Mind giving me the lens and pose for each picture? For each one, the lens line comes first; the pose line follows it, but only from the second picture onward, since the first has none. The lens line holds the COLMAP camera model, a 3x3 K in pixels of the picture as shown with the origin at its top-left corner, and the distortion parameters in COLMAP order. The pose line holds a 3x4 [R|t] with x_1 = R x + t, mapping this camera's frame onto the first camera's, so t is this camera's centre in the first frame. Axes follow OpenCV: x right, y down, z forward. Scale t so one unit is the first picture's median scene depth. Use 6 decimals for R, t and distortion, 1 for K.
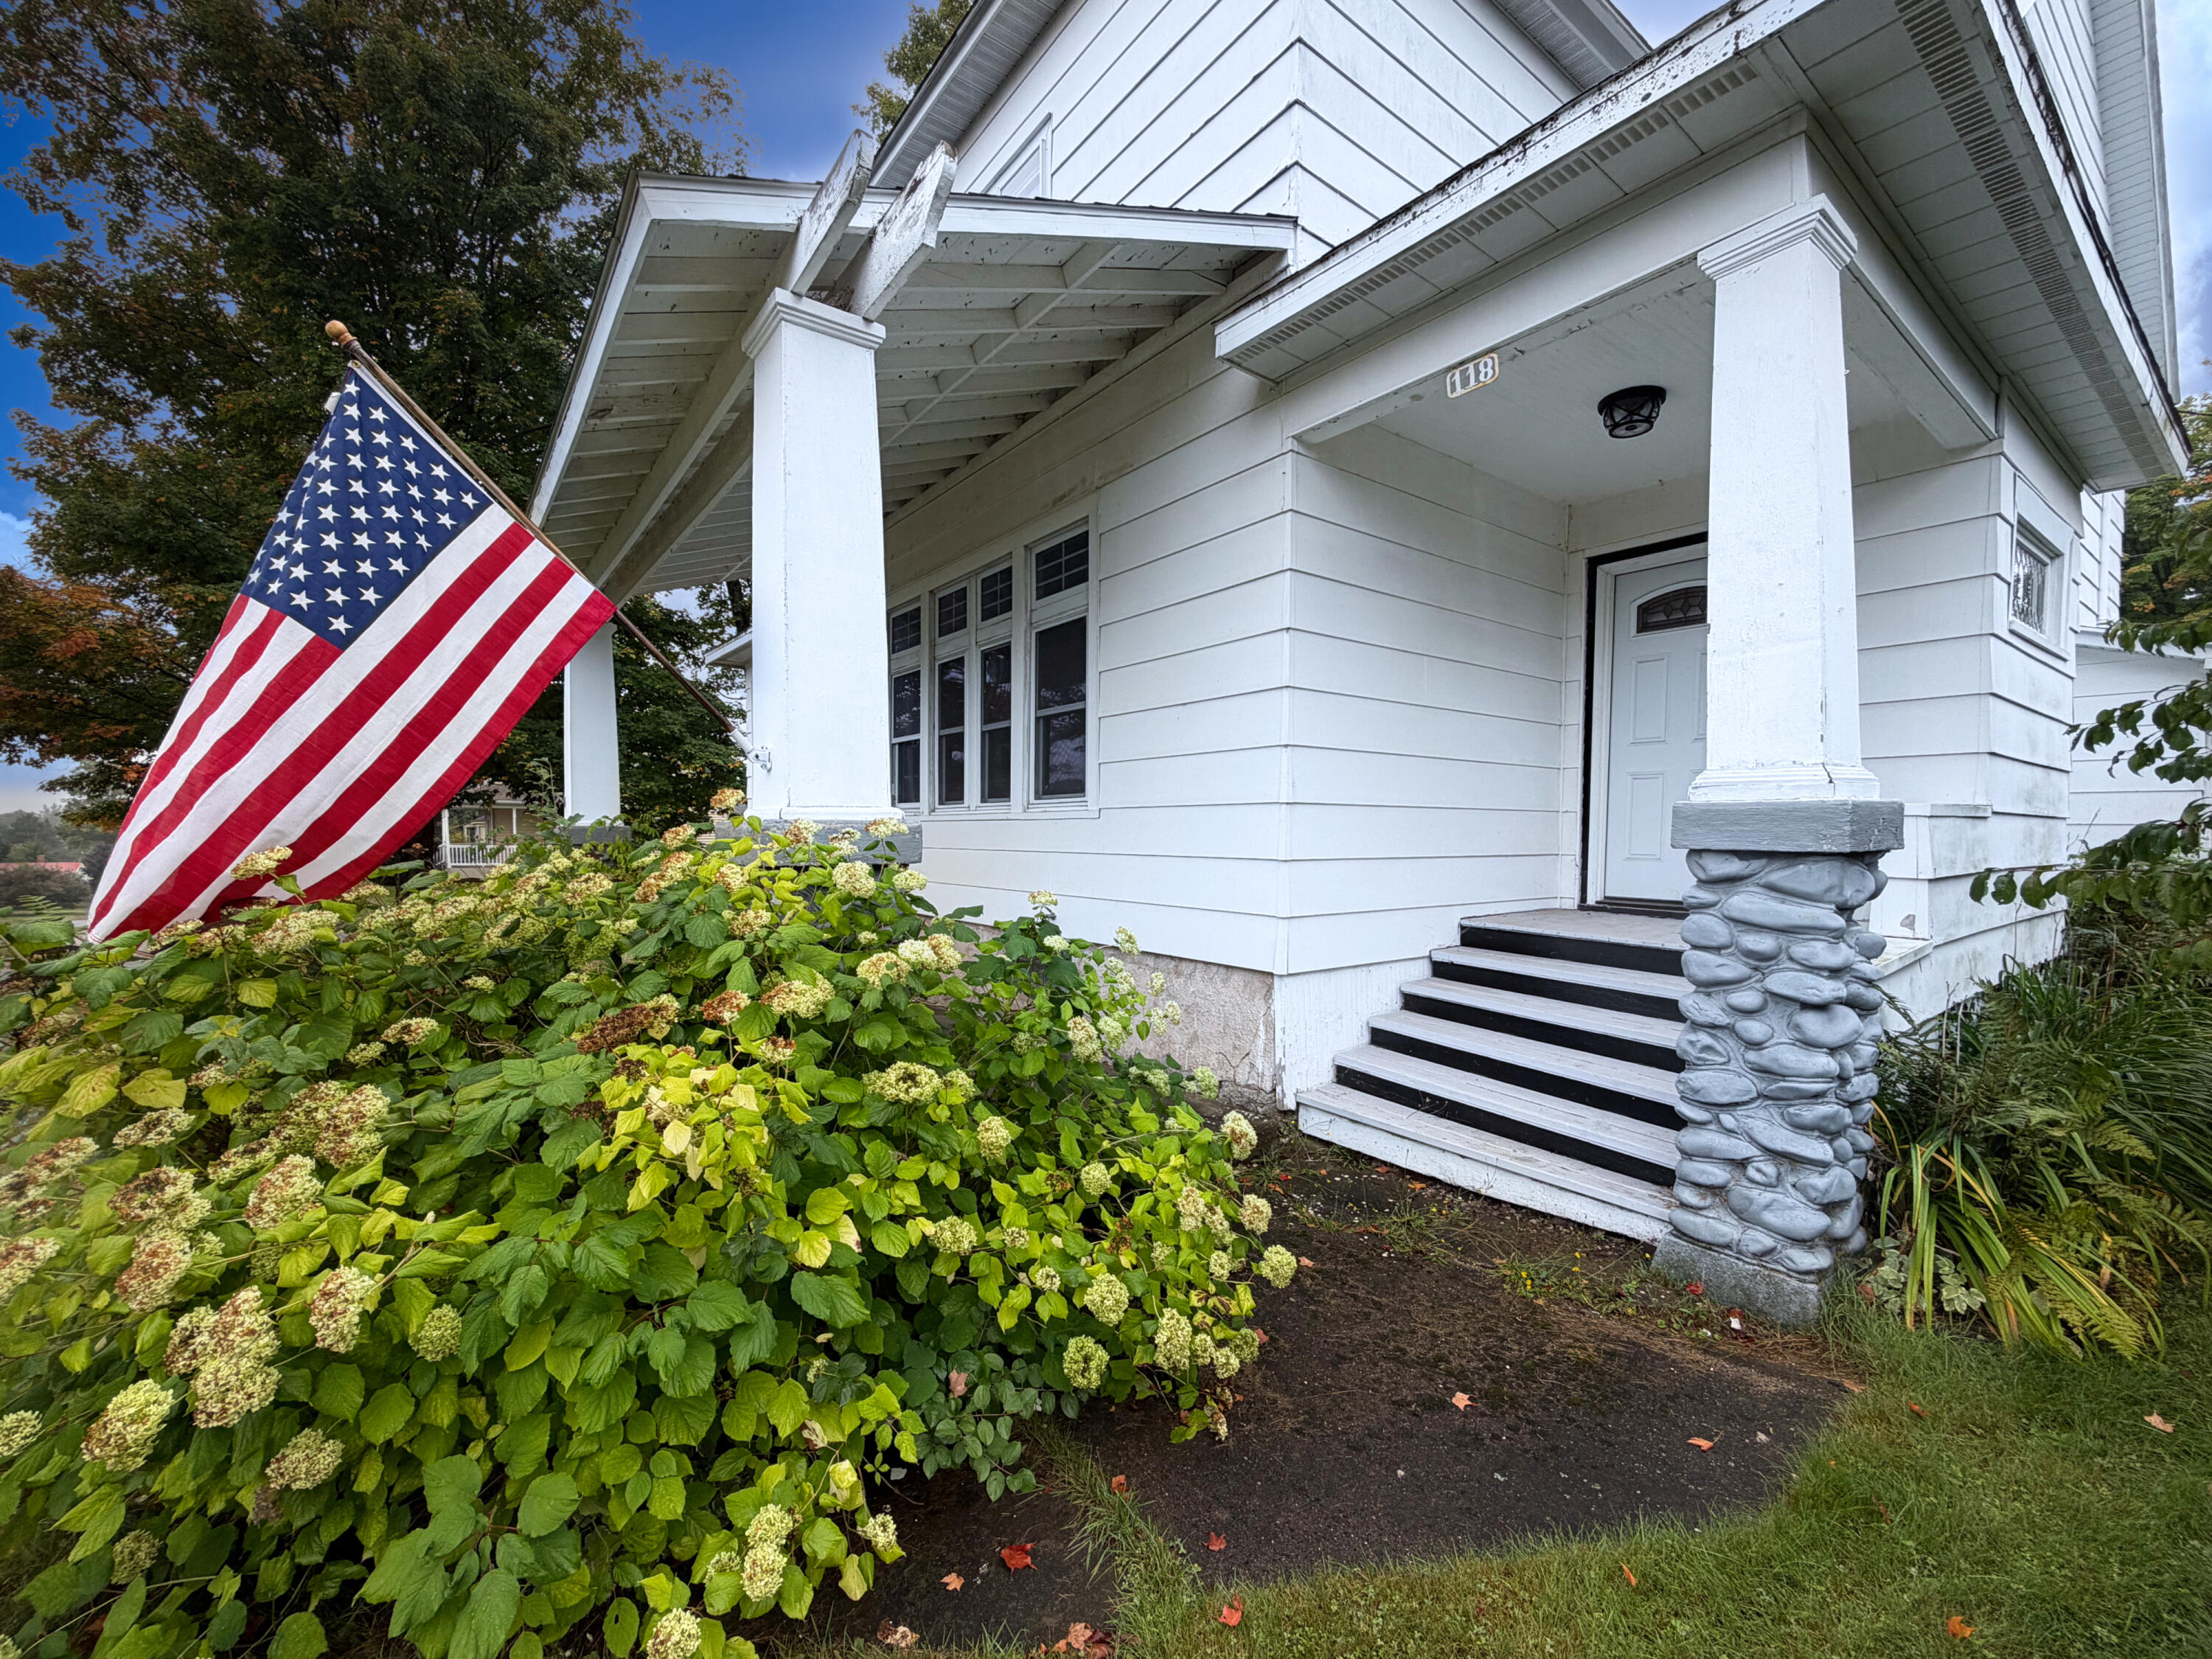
lens RADIAL K [[896.1, 0, 1111.9], [0, 896.1, 861.4], [0, 0, 1]] dist [0.000555, 0.000056]
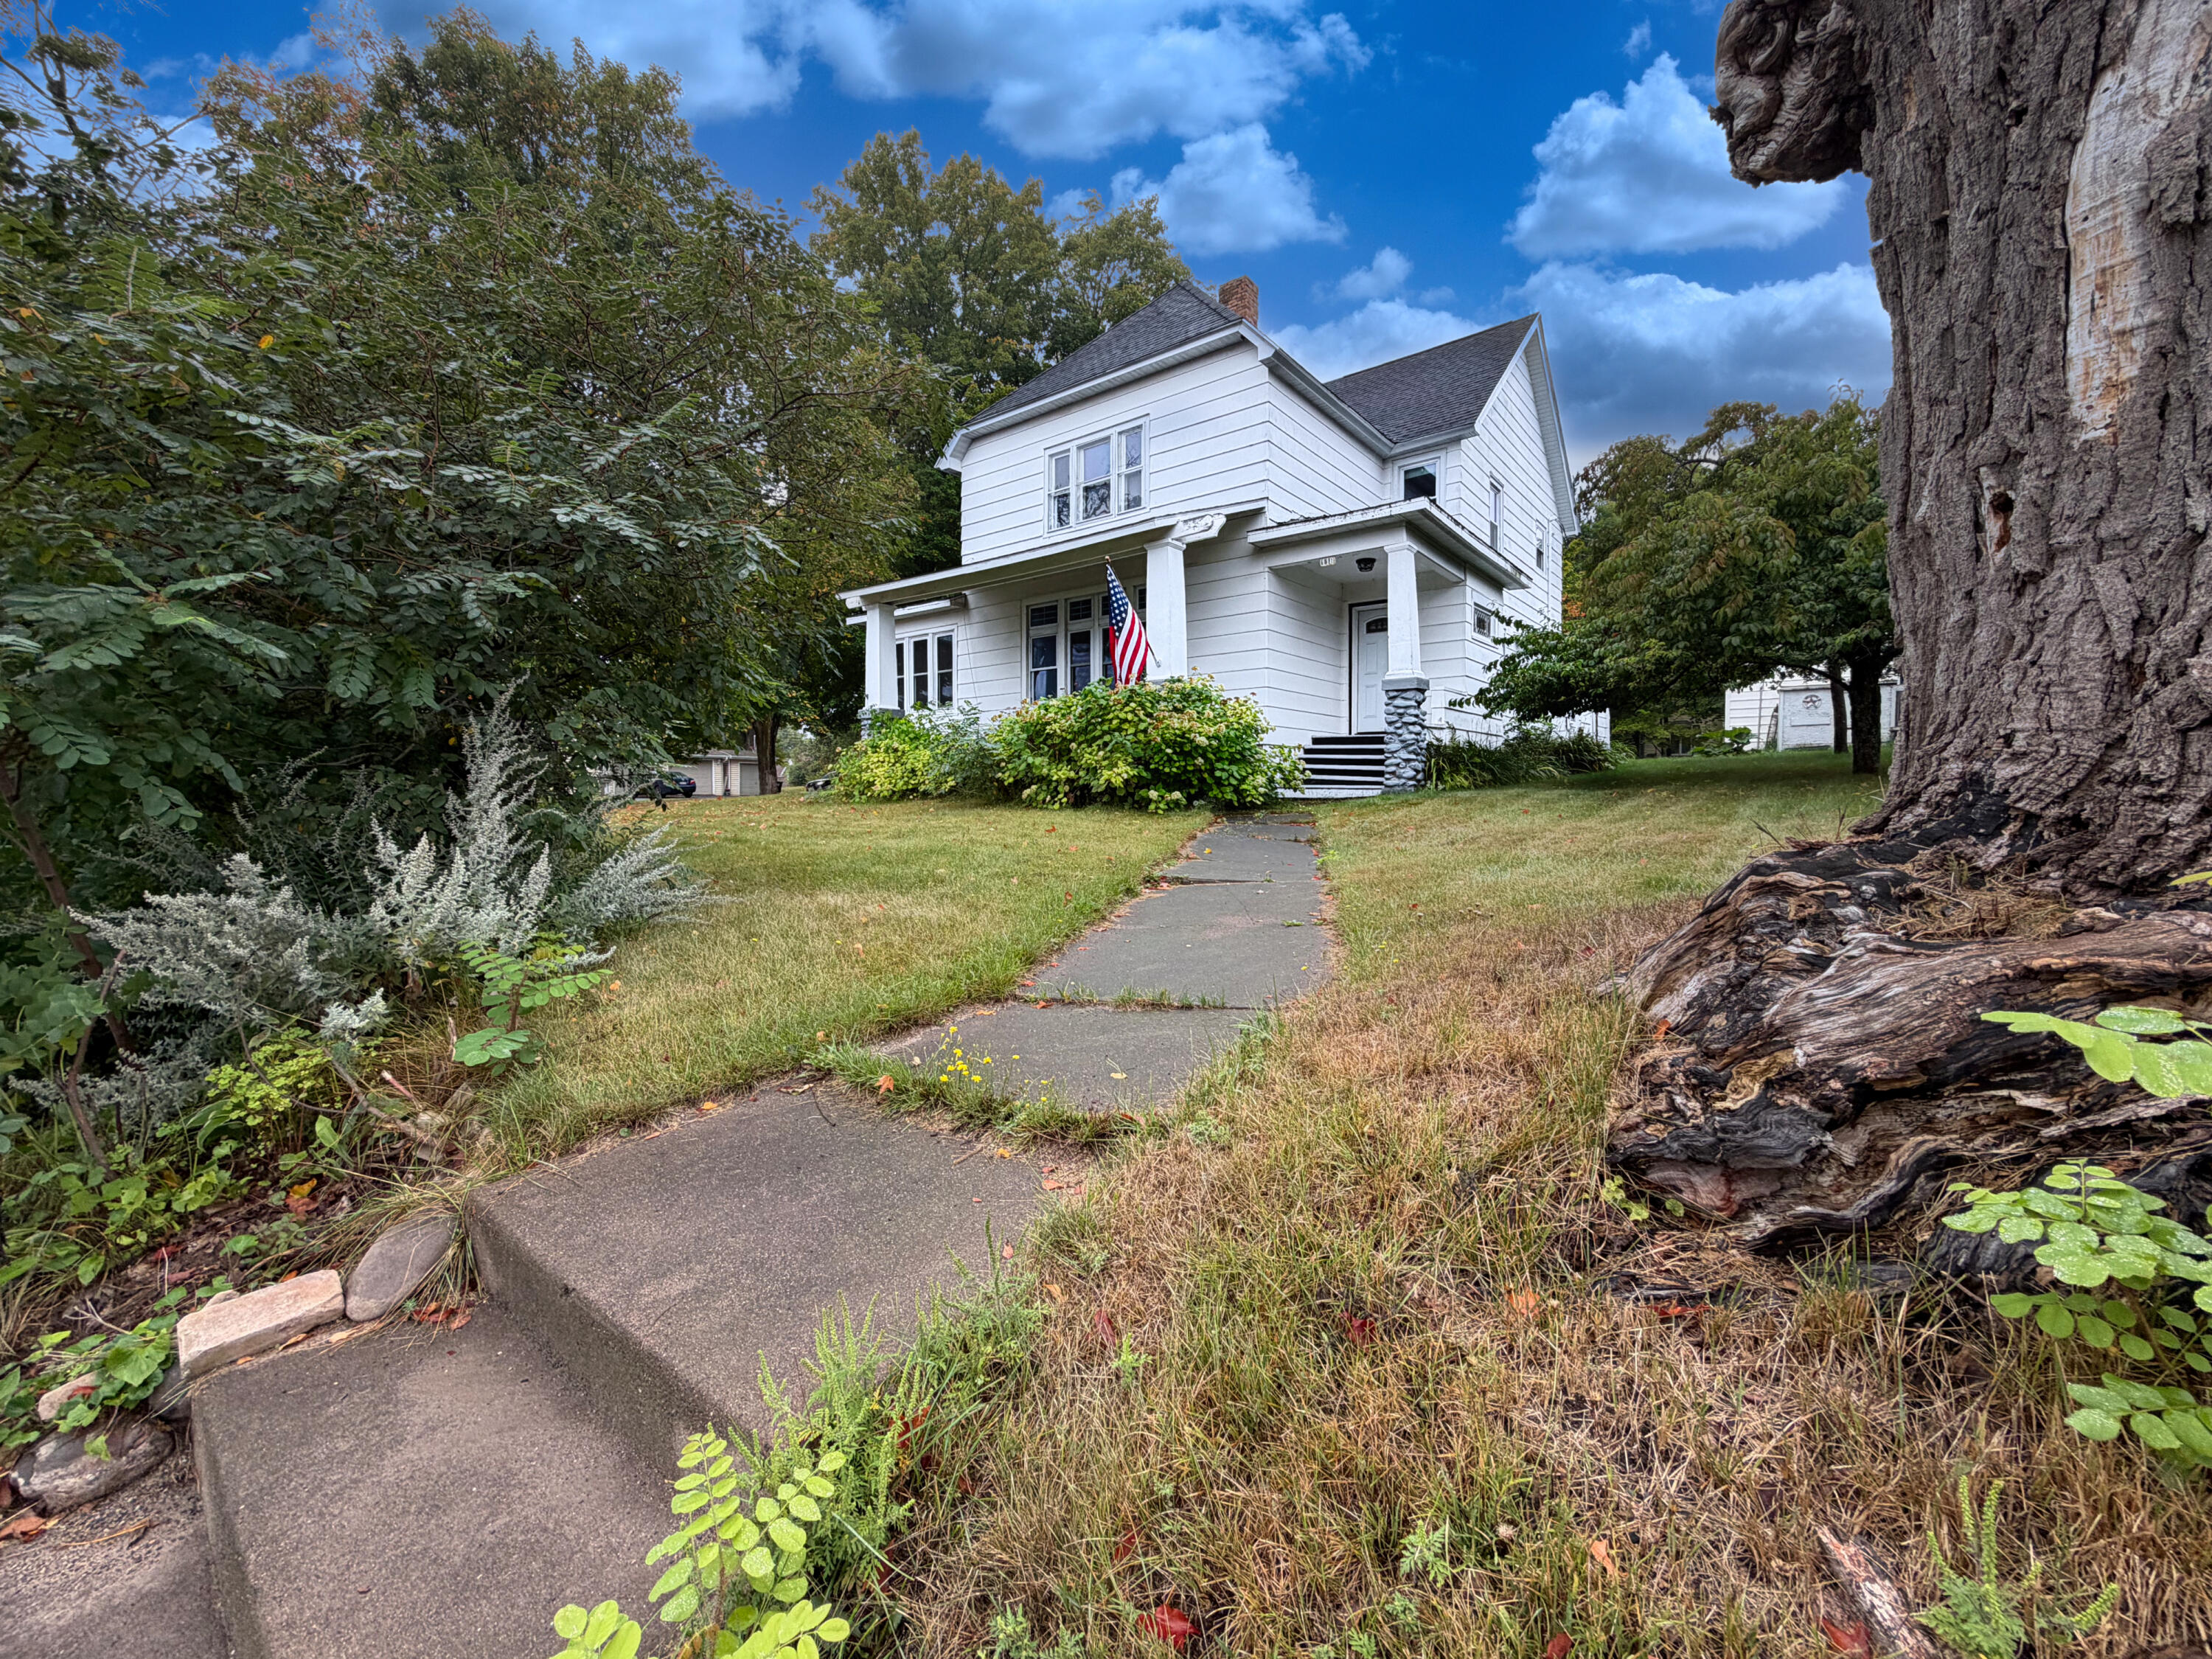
lens RADIAL K [[888.1, 0, 1106.0], [0, 888.1, 829.5], [0, 0, 1]] dist [0.000019, 0.000006]
pose [[0.962162, -0.024003, 0.271419, -1.199738], [0.023851, 0.999708, 0.003861, 0.409289], [-0.271433, 0.002759, 0.962453, -1.803147]]
